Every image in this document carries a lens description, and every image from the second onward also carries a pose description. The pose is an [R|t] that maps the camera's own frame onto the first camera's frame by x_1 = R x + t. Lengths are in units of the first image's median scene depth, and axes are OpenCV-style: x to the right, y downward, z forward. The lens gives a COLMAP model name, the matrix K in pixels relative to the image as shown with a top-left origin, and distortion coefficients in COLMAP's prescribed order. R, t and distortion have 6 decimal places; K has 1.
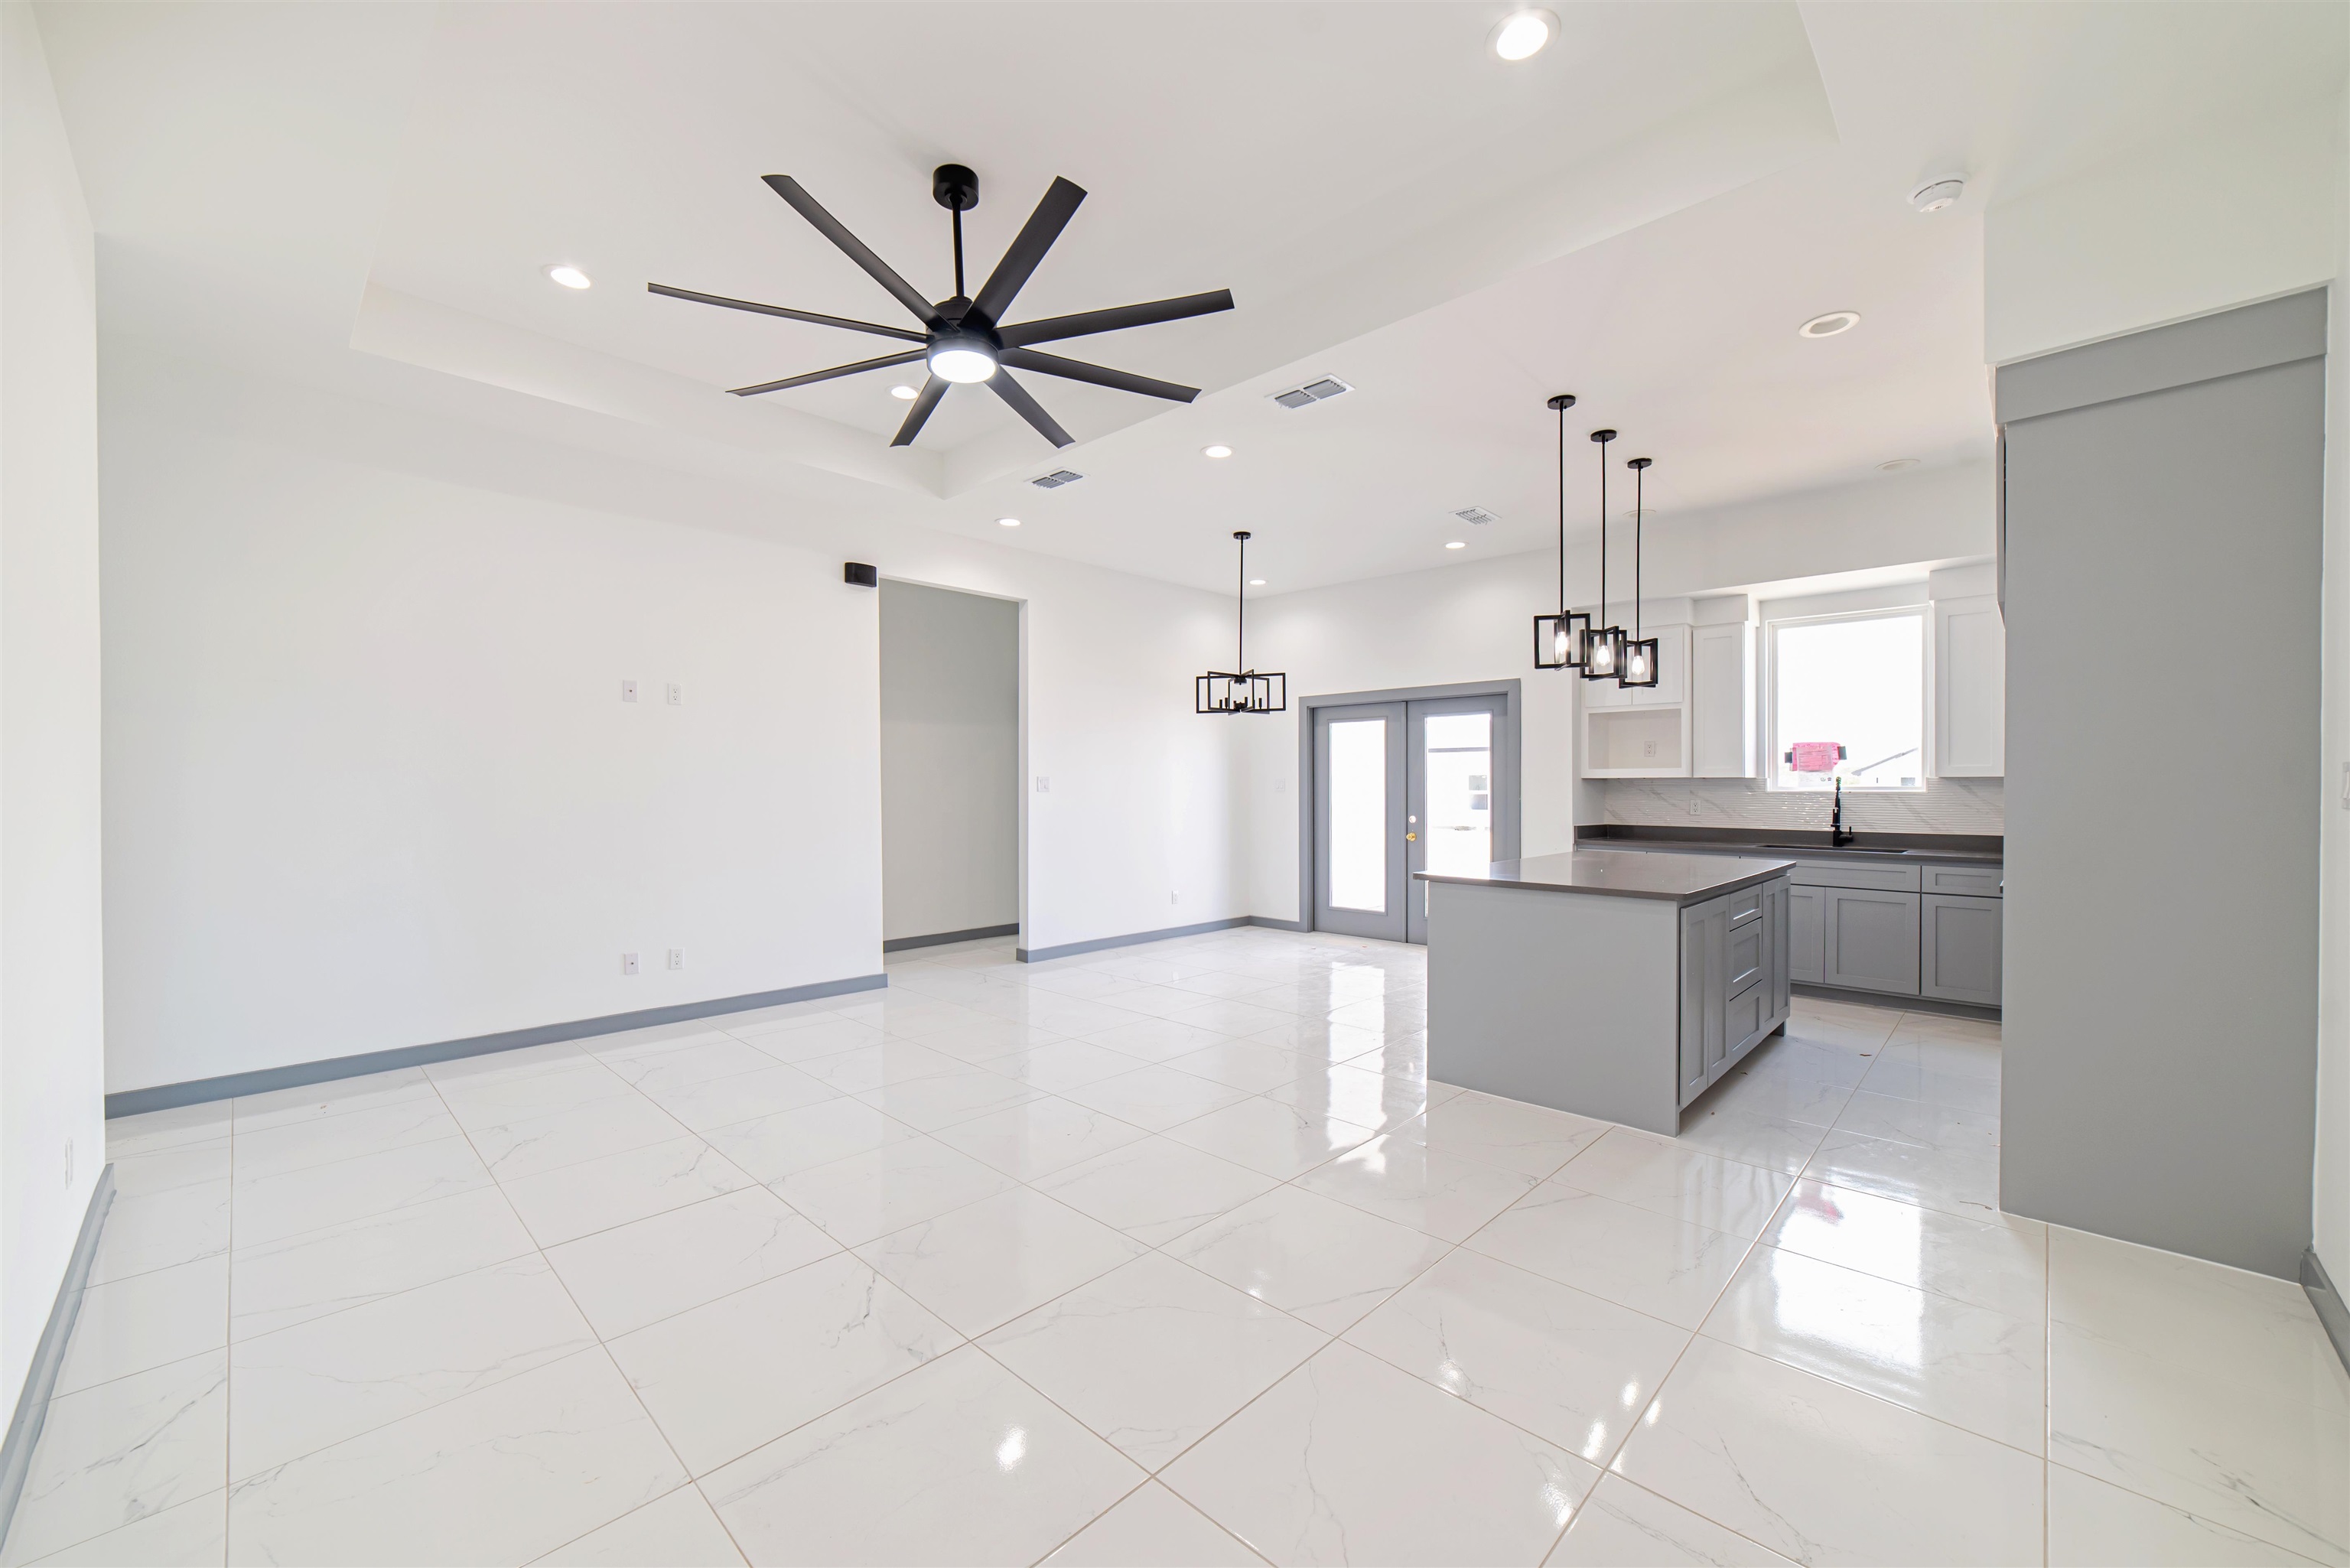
lens RADIAL K [[906.4, 0, 1176.3], [0, 906.4, 788.5], [0, 0, 1]] dist [-0.013708, 0.005012]
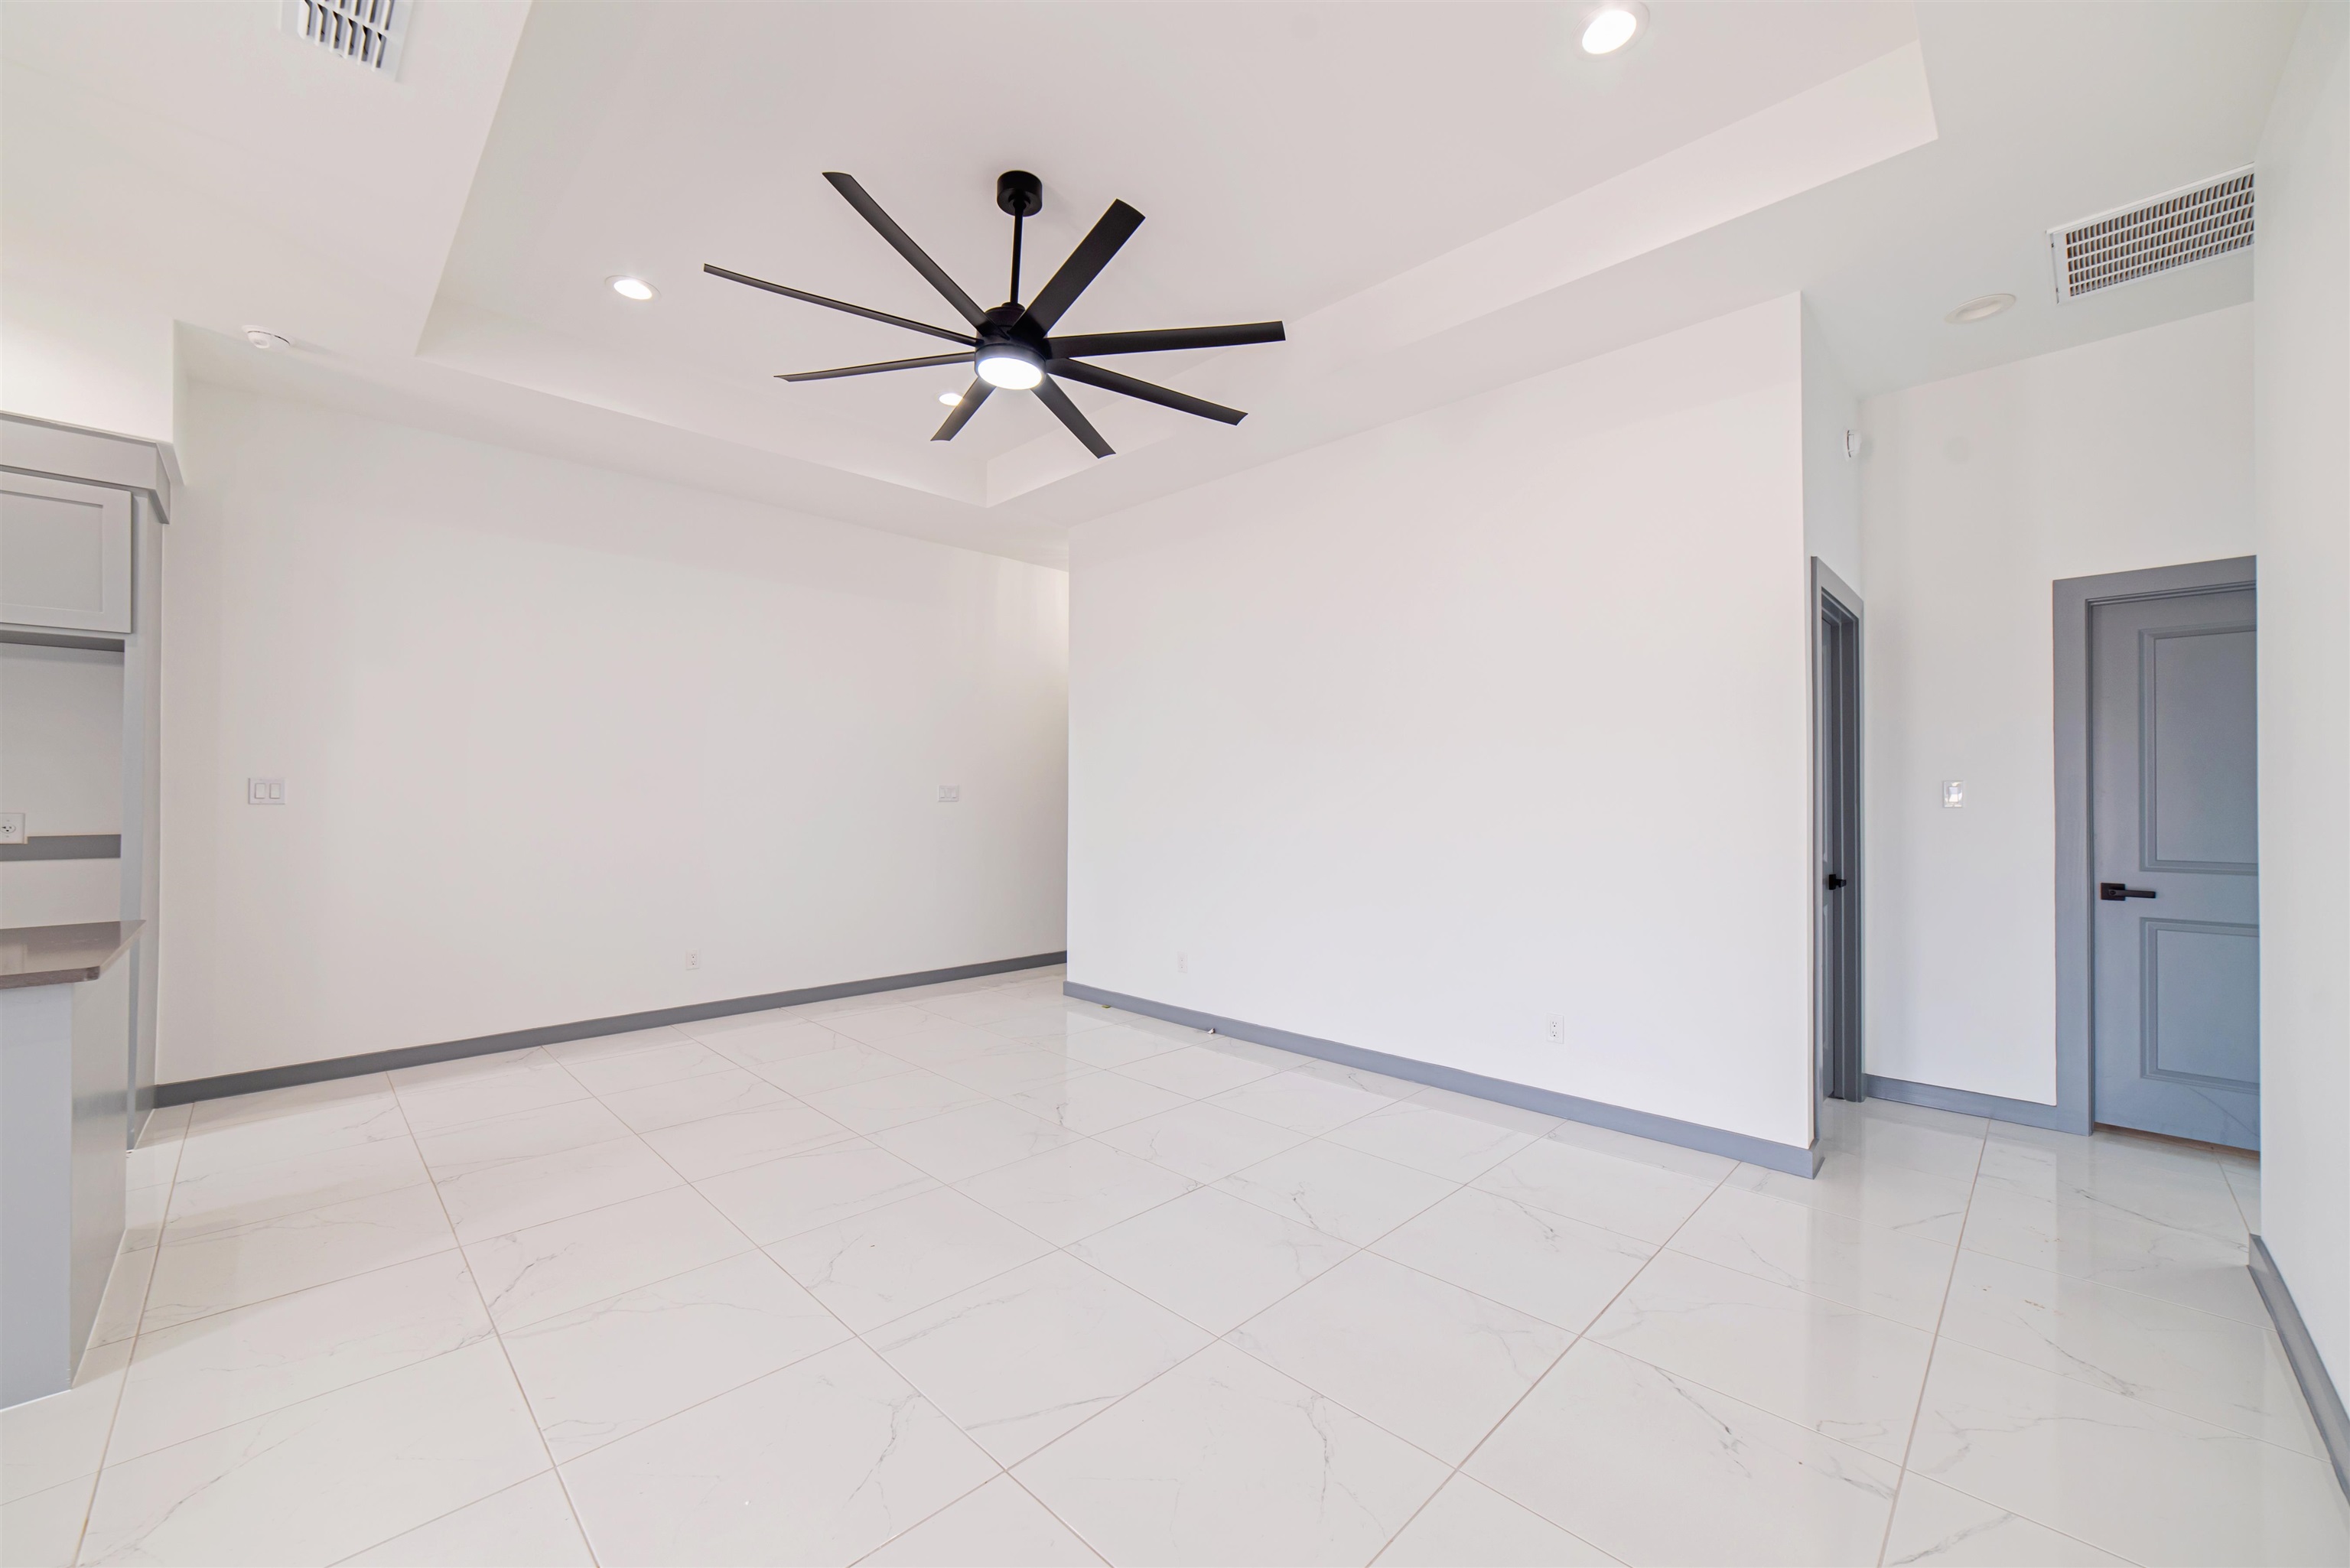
lens RADIAL K [[906.4, 0, 1191.2], [0, 906.4, 792.3], [0, 0, 1]] dist [-0.013708, 0.005012]
pose [[-0.999920, -0.003111, 0.012231, -0.197924], [-0.003128, 0.999994, -0.001333, -0.000305], [-0.012227, -0.001371, -0.999924, 0.895603]]
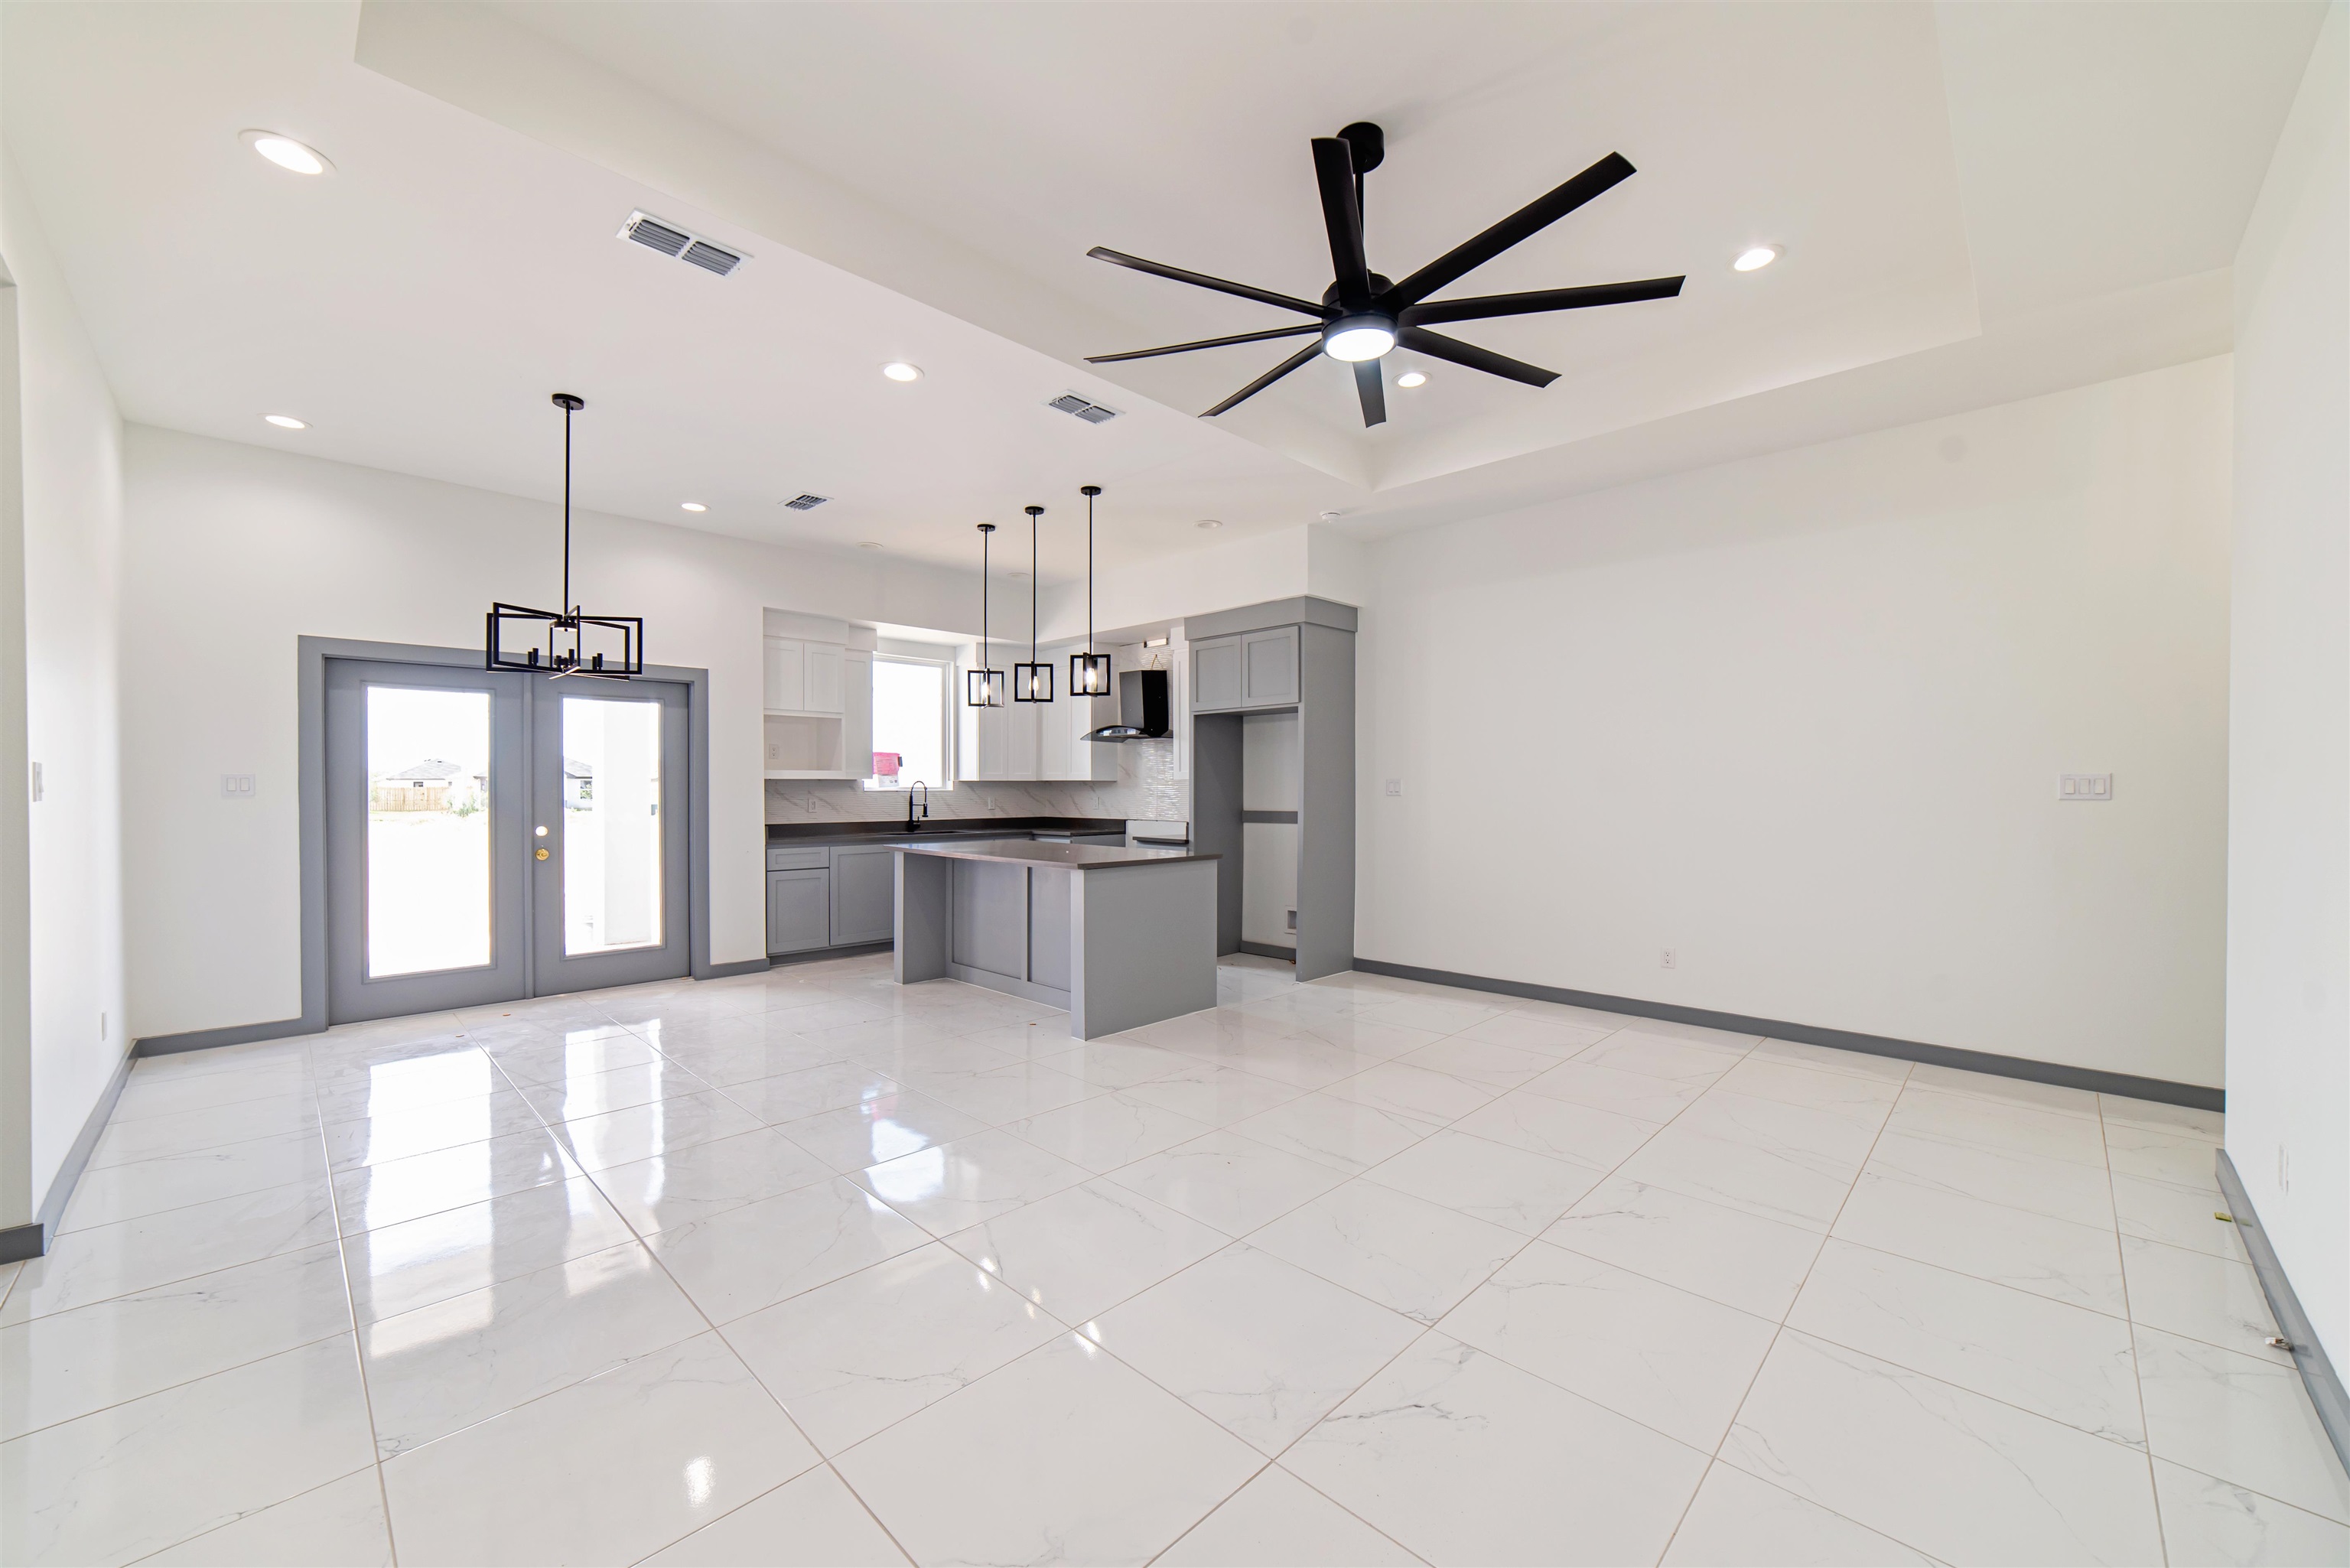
lens RADIAL K [[906.4, 0, 1168.3], [0, 906.4, 790.6], [0, 0, 1]] dist [-0.013708, 0.005012]
pose [[0.020201, -0.004093, 0.999788, -0.534545], [0.003027, 0.999987, 0.004033, -0.001146], [-0.999791, 0.002945, 0.020214, 0.524577]]
